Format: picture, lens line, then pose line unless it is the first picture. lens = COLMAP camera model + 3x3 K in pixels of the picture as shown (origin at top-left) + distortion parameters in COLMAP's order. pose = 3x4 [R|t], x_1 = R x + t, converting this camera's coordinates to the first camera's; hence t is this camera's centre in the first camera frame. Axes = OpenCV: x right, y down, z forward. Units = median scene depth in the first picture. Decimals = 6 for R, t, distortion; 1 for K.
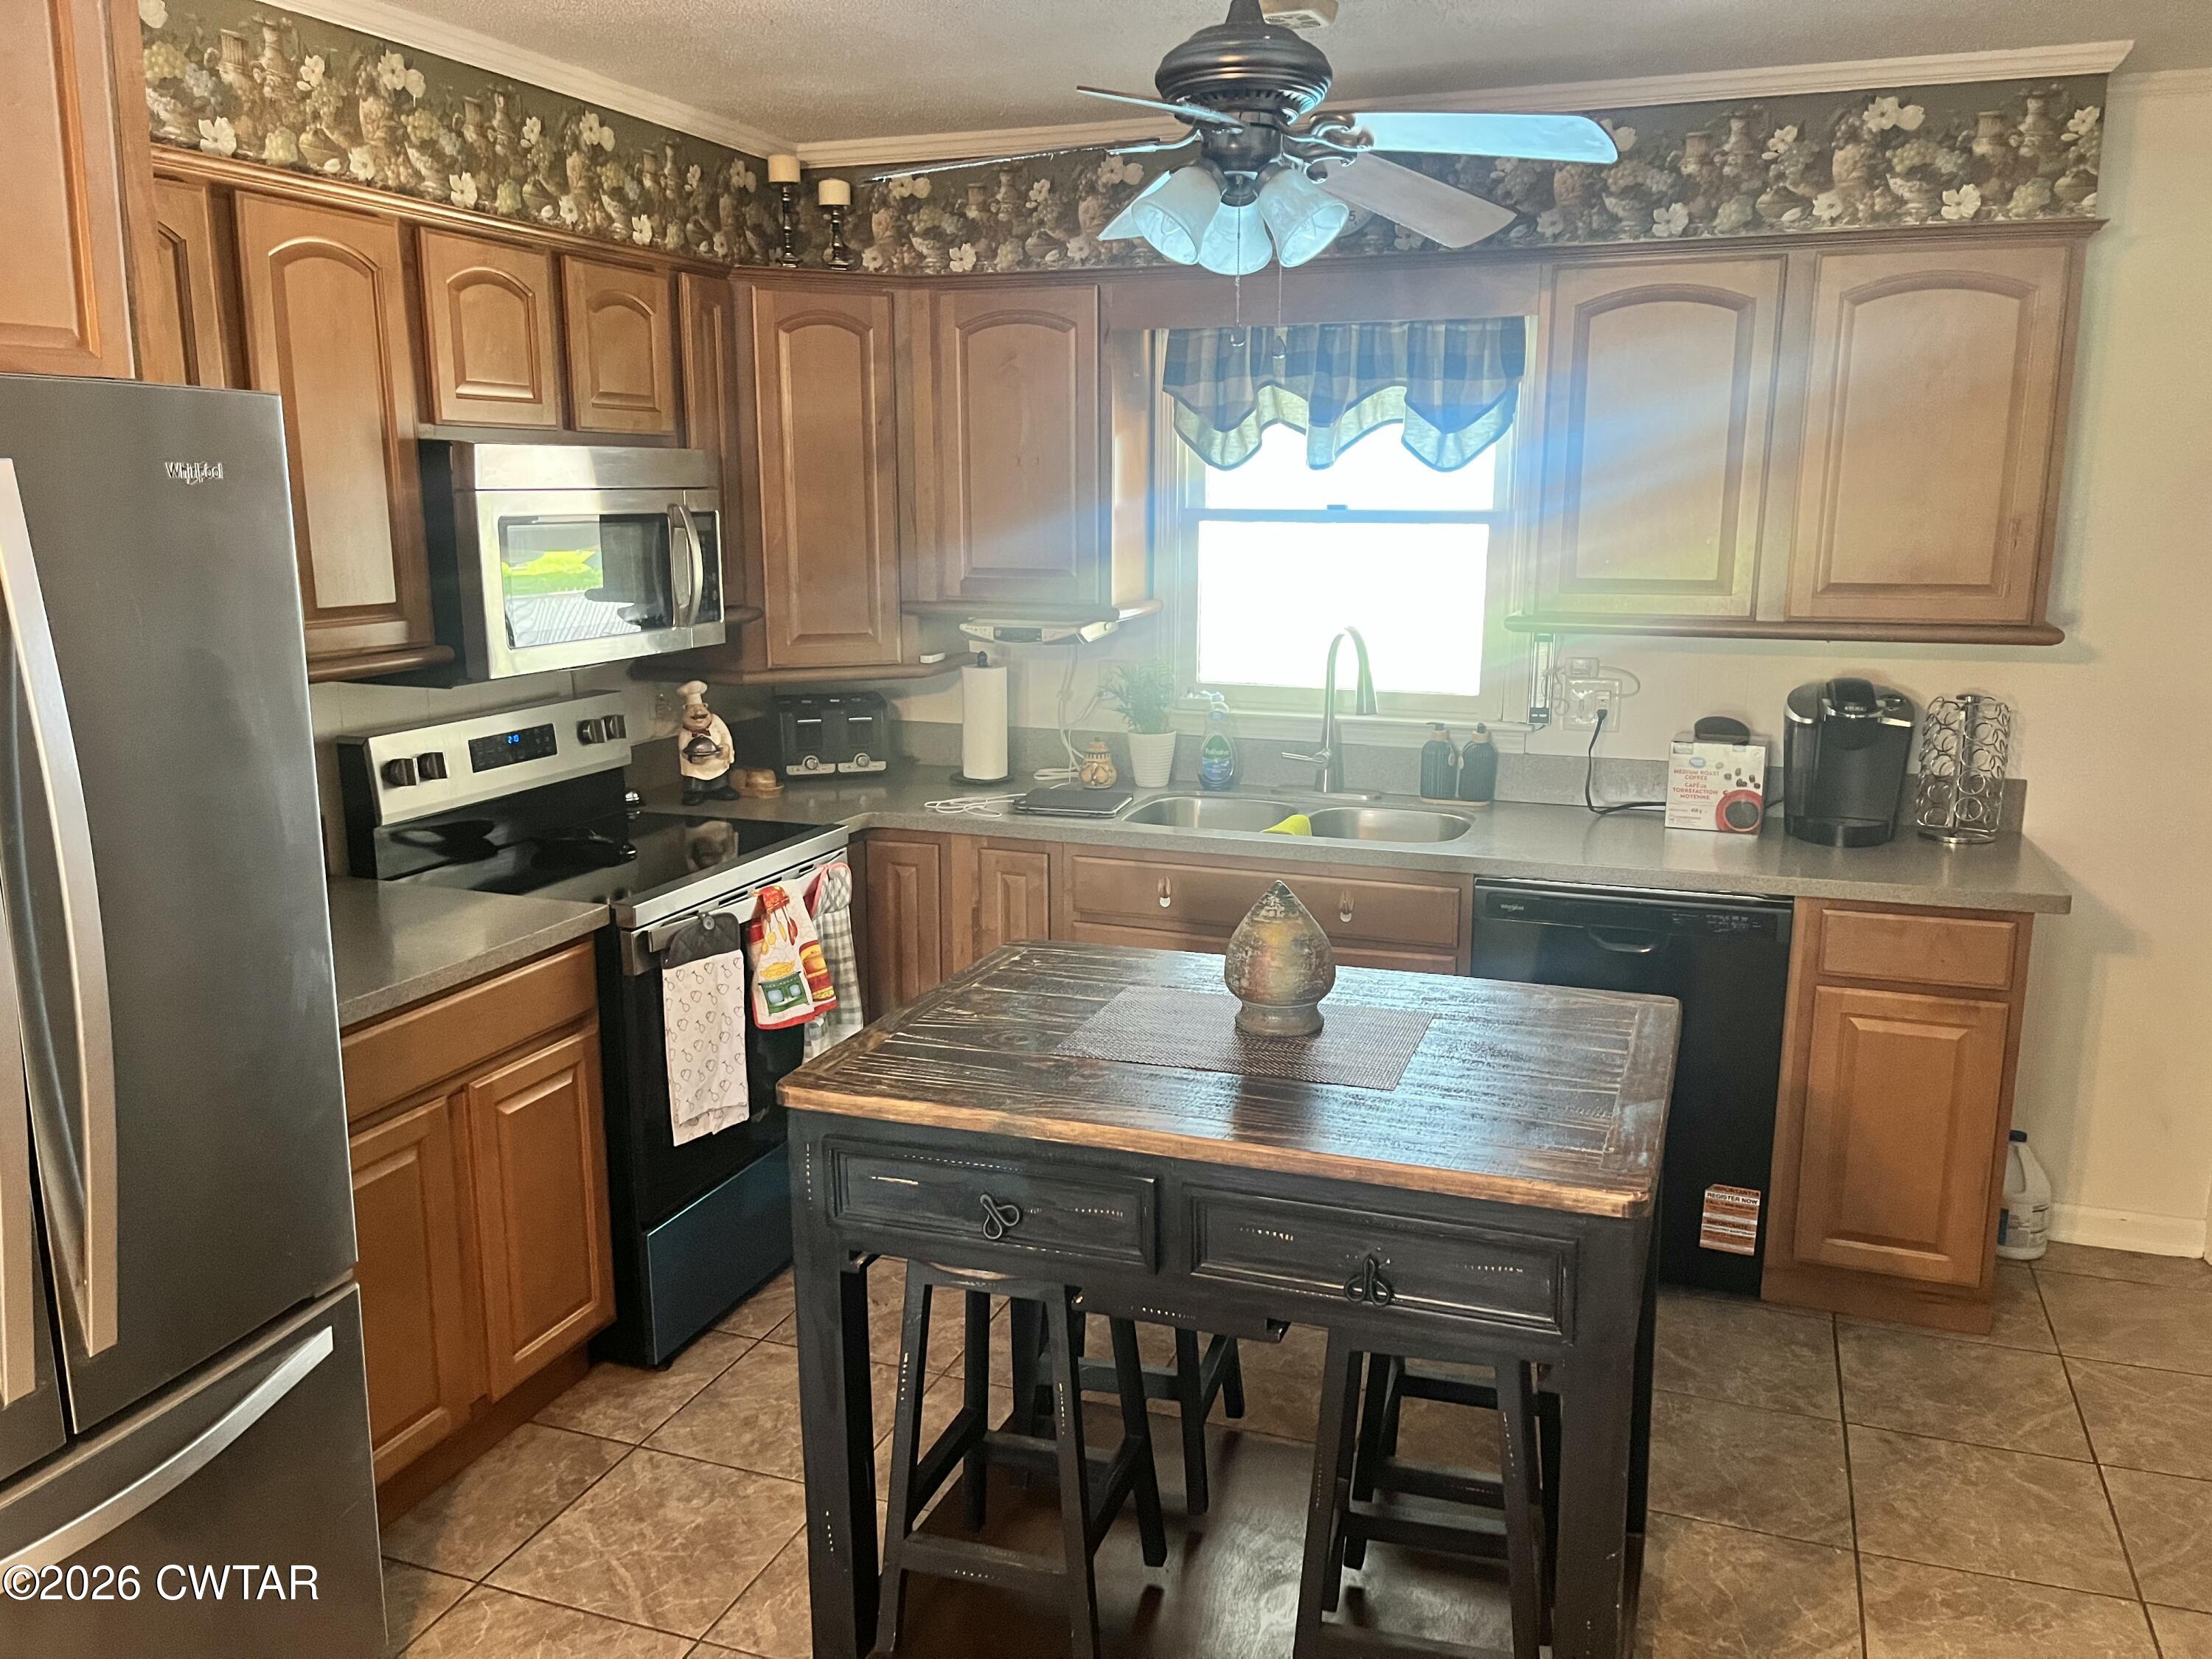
lens RADIAL K [[1680.4, 0, 1107.9], [0, 1680.4, 824.8], [0, 0, 1]] dist [0.042609, -0.050384]
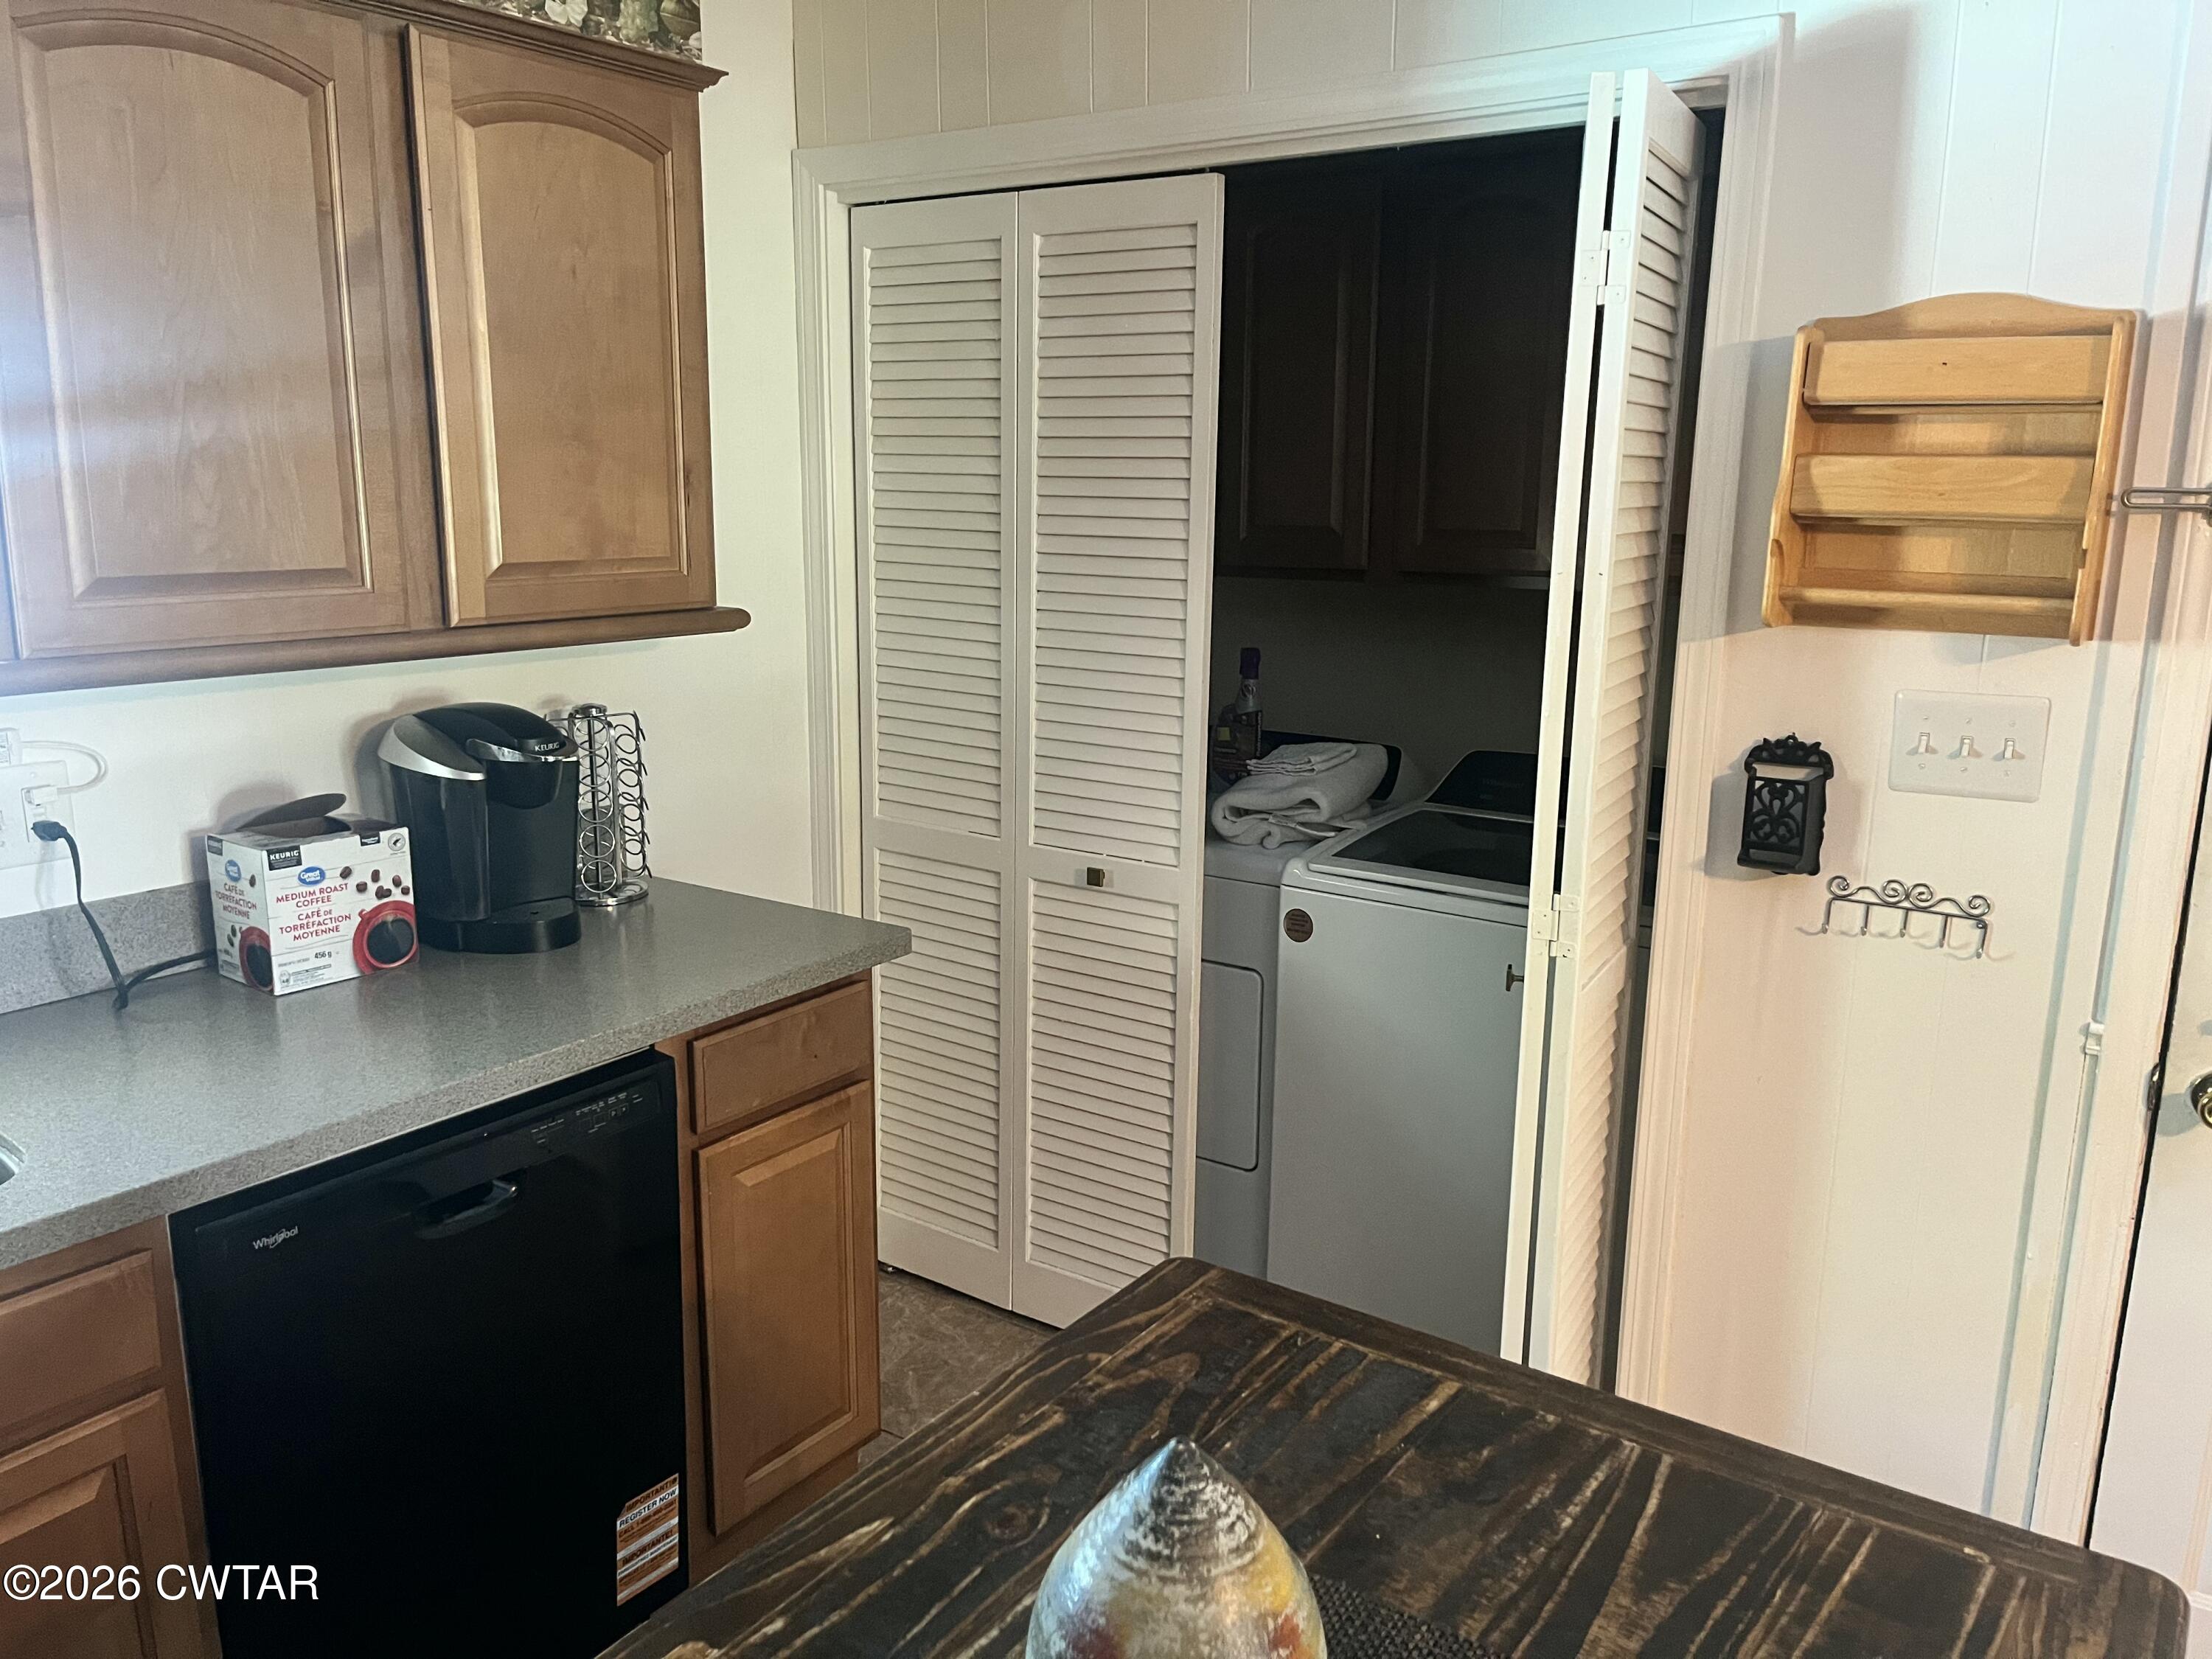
lens RADIAL K [[1680.4, 0, 1104.5], [0, 1680.4, 841.3], [0, 0, 1]] dist [0.042609, -0.050384]
pose [[0.252346, -0.202726, 0.946163, -0.152290], [0.180256, 0.970540, 0.159874, -0.101270], [-0.950699, 0.130208, 0.281454, 0.611905]]
